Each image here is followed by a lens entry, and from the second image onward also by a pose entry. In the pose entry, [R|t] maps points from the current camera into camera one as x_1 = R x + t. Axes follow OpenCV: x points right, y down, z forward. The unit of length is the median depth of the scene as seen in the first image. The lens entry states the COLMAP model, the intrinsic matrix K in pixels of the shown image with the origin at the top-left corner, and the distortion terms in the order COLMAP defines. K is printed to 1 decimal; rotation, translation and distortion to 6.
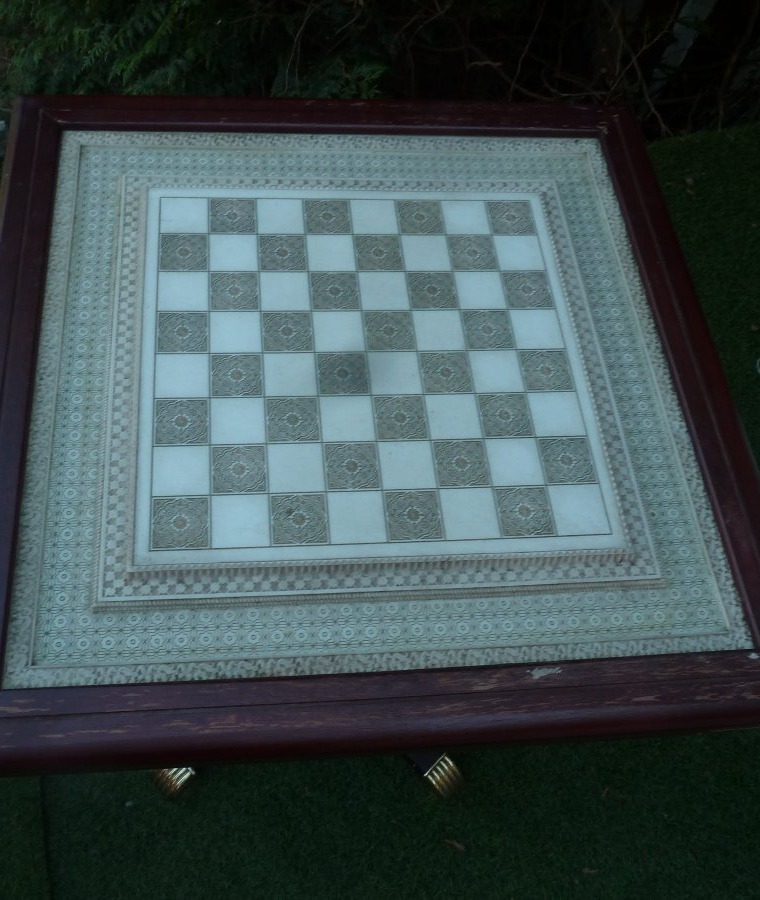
lens RADIAL K [[886.6, 0, 337.7], [0, 886.6, 449.0], [0, 0, 1]] dist [-0.022333, -0.010521]
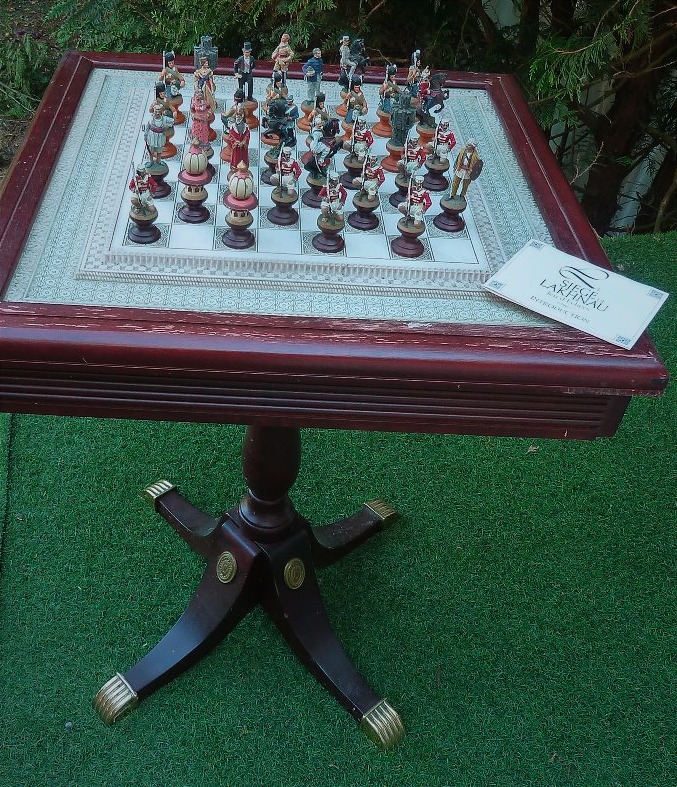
lens RADIAL K [[889.1, 0, 257.9], [0, 889.1, 338.0], [0, 0, 1]] dist [-0.026322, 0.007291]
pose [[0.995770, 0.030008, -0.086847, 0.107862], [-0.059871, 0.928878, -0.365515, 0.691438], [0.069702, 0.369168, 0.926745, -0.173967]]
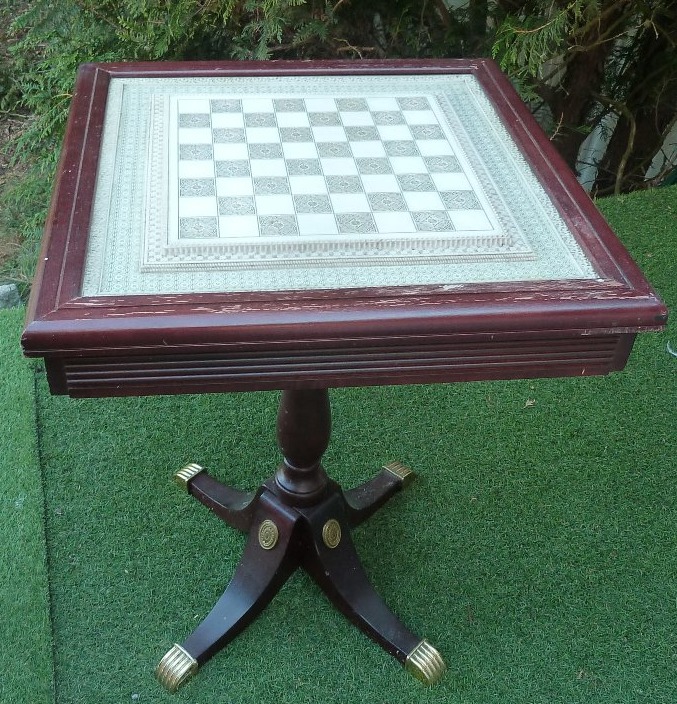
lens RADIAL K [[887.3, 0, 290.0], [0, 887.3, 337.5], [0, 0, 1]] dist [-0.017371, -0.022594]
pose [[0.998251, -0.056818, -0.016320, -0.010381], [0.047231, 0.932594, -0.357824, 0.772057], [0.035550, 0.356427, 0.933646, -0.307731]]
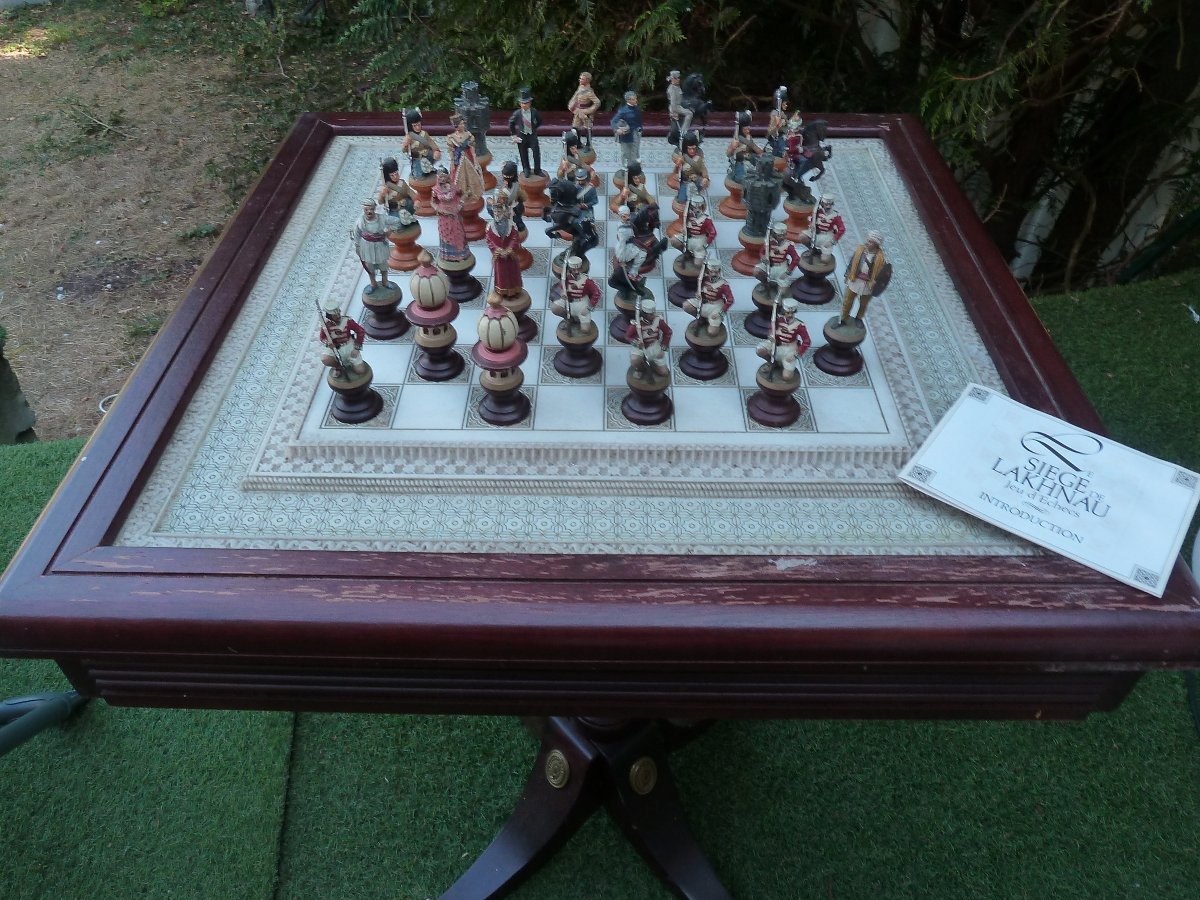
lens RADIAL K [[889.9, 0, 600.0], [0, 889.9, 450.0], [0, 0, 1]] dist [-0.025660, 0.002295]
pose [[0.992343, -0.001623, -0.123501, 0.152060], [-0.035783, 0.953252, -0.300051, 0.363188], [0.118214, 0.302173, 0.945895, 0.221019]]
